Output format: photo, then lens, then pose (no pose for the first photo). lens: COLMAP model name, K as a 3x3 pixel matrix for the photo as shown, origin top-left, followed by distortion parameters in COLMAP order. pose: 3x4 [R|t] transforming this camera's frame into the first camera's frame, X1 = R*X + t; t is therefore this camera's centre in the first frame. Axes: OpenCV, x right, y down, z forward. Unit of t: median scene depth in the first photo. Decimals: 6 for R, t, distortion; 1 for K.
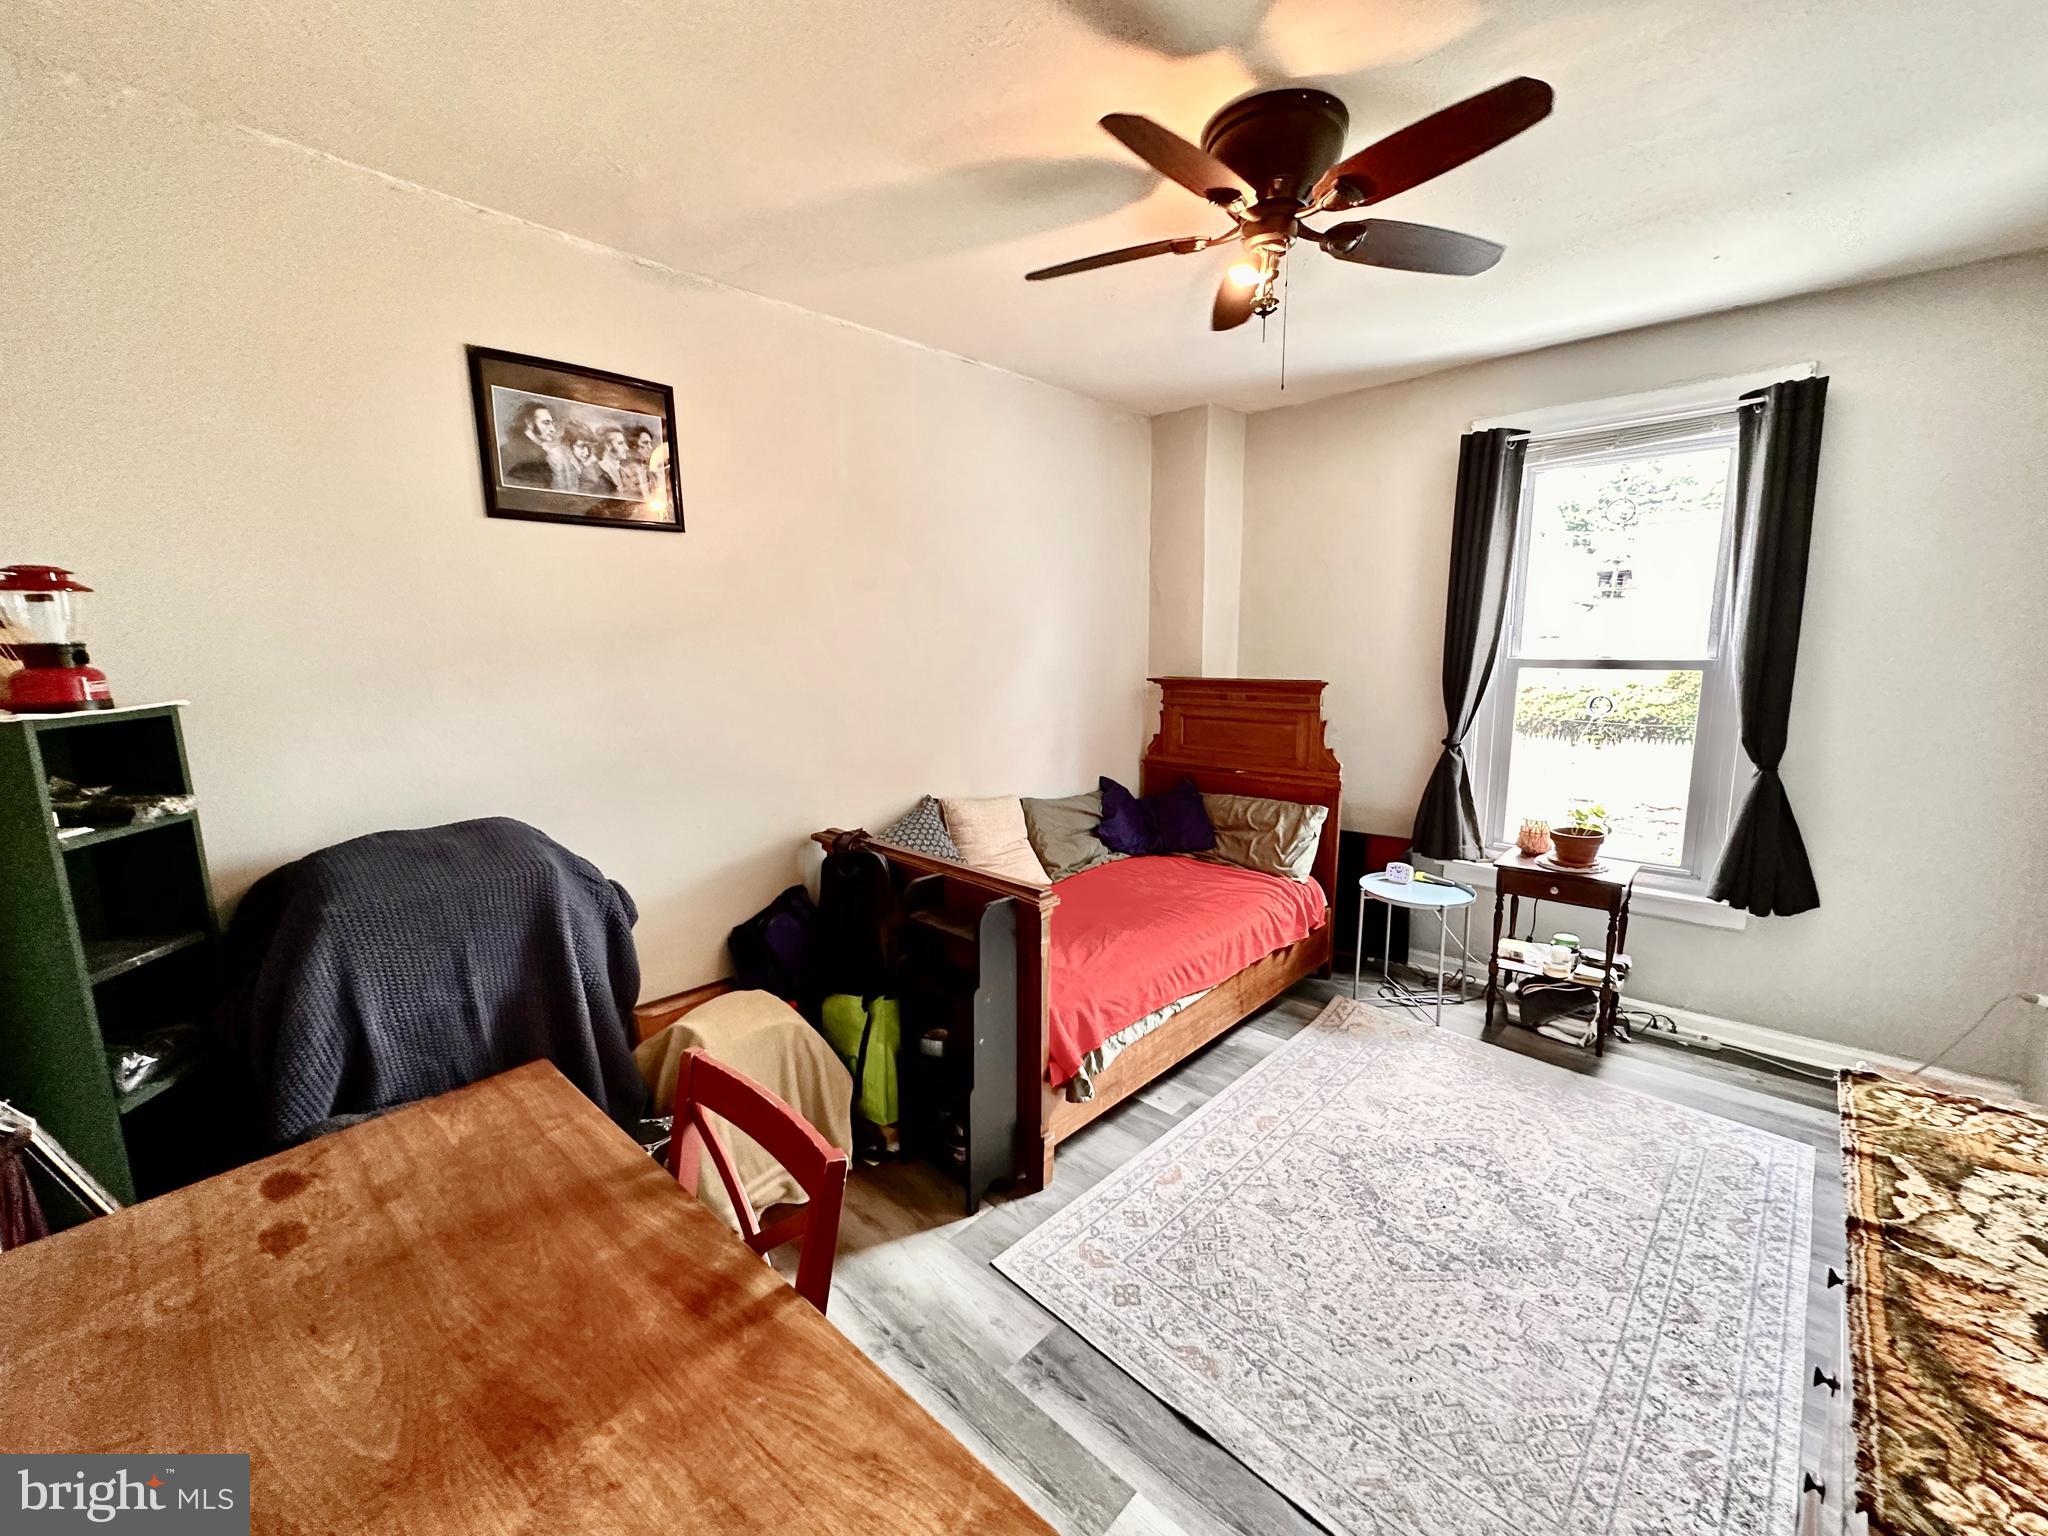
lens RADIAL K [[815.3, 0, 1023.9], [0, 815.3, 771.8], [0, 0, 1]] dist [0.000127, -0.000306]
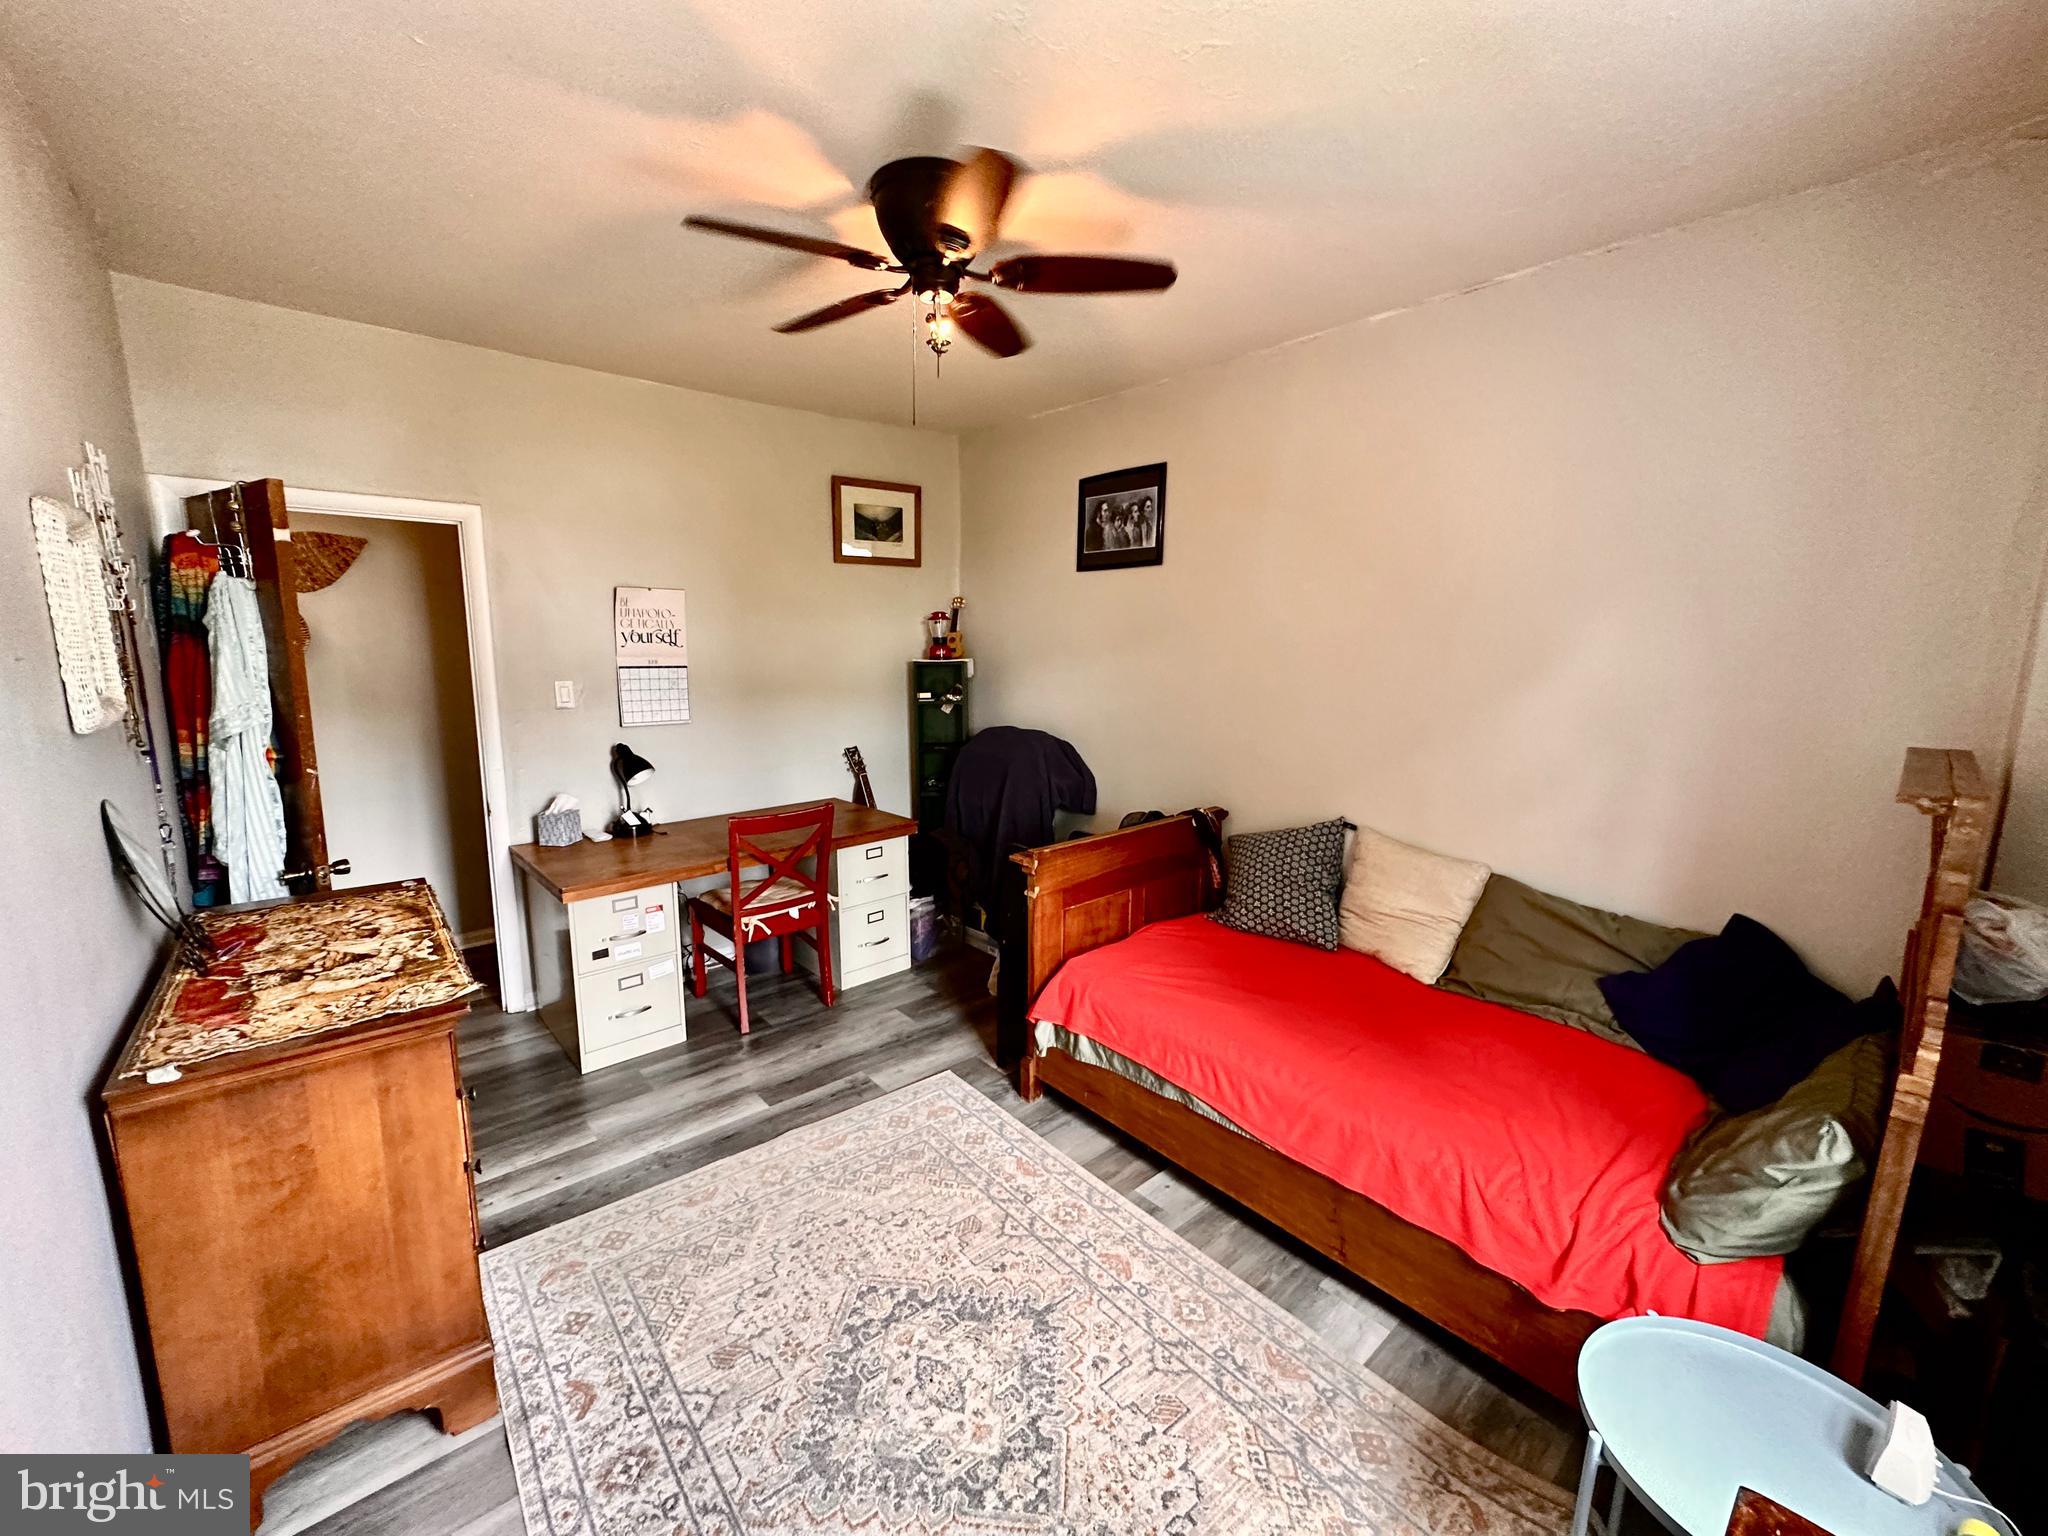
lens RADIAL K [[815.3, 0, 1023.9], [0, 815.3, 770.6], [0, 0, 1]] dist [0.000127, -0.000306]
pose [[-0.096059, 0.172805, -0.980261, 1.263743], [-0.169430, 0.967604, 0.187177, -0.206909], [0.980850, 0.184066, -0.063668, 1.111299]]
